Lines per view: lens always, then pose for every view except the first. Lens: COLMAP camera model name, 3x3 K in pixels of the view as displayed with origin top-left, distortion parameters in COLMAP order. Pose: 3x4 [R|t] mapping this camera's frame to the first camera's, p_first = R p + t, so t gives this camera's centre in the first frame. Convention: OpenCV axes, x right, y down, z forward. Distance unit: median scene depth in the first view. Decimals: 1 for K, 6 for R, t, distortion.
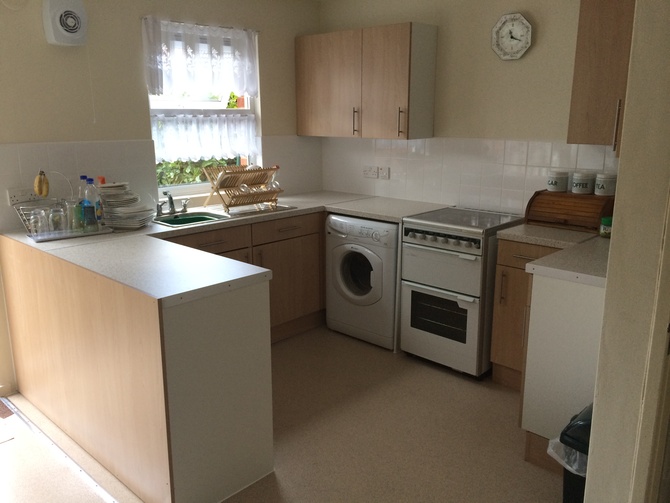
lens RADIAL K [[572.8, 0, 333.6], [0, 572.8, 249.4], [0, 0, 1]] dist [0.080609, -0.094297]
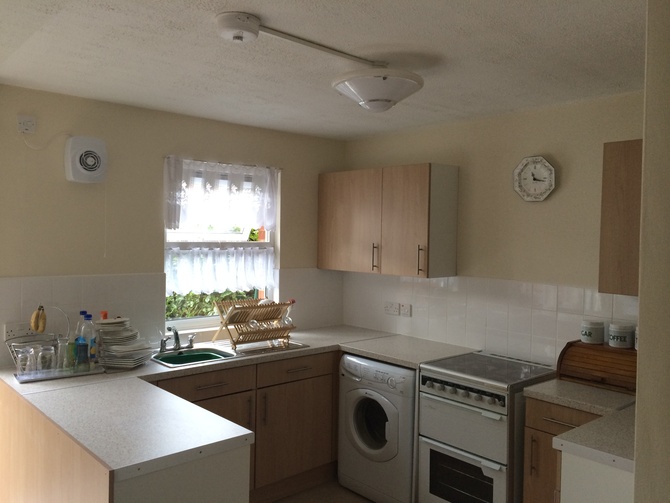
lens RADIAL K [[572.8, 0, 333.7], [0, 572.8, 249.8], [0, 0, 1]] dist [0.080609, -0.094297]
pose [[0.996684, 0.022557, -0.078175, 0.049169], [-0.038080, 0.978400, -0.203182, -0.040150], [0.071903, 0.205485, 0.976015, 0.057773]]
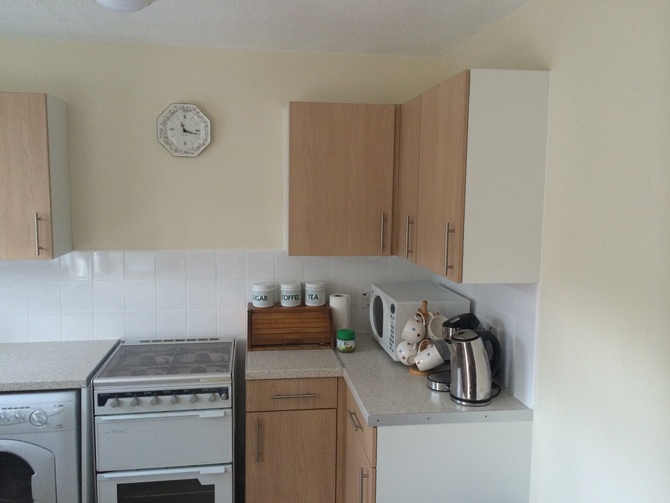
lens RADIAL K [[572.8, 0, 331.8], [0, 572.8, 248.7], [0, 0, 1]] dist [0.080609, -0.094297]
pose [[0.611697, -0.076957, 0.787340, -0.215717], [0.172131, 0.984359, -0.037517, -0.125764], [-0.772138, 0.158475, 0.615377, 0.338820]]
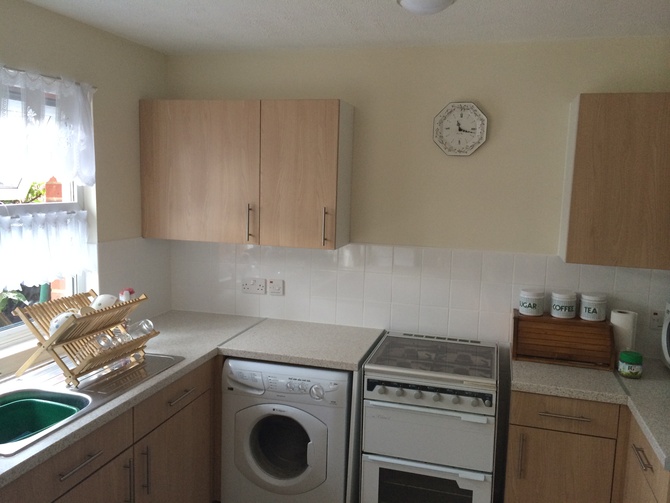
lens RADIAL K [[572.8, 0, 331.0], [0, 572.8, 247.8], [0, 0, 1]] dist [0.080609, -0.094297]
pose [[0.883402, -0.028228, 0.467765, -0.231953], [0.079819, 0.992662, -0.090839, -0.131546], [-0.461768, 0.117584, 0.879172, 0.364131]]
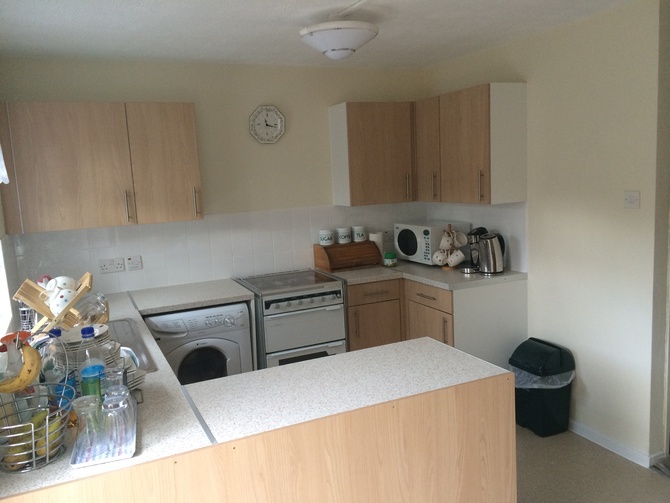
lens RADIAL K [[572.8, 0, 331.3], [0, 572.8, 249.5], [0, 0, 1]] dist [0.080609, -0.094297]
pose [[0.371230, -0.146336, 0.916937, -0.711326], [0.265295, 0.963056, 0.046290, -0.135397], [-0.889835, 0.226074, 0.396338, 0.456938]]
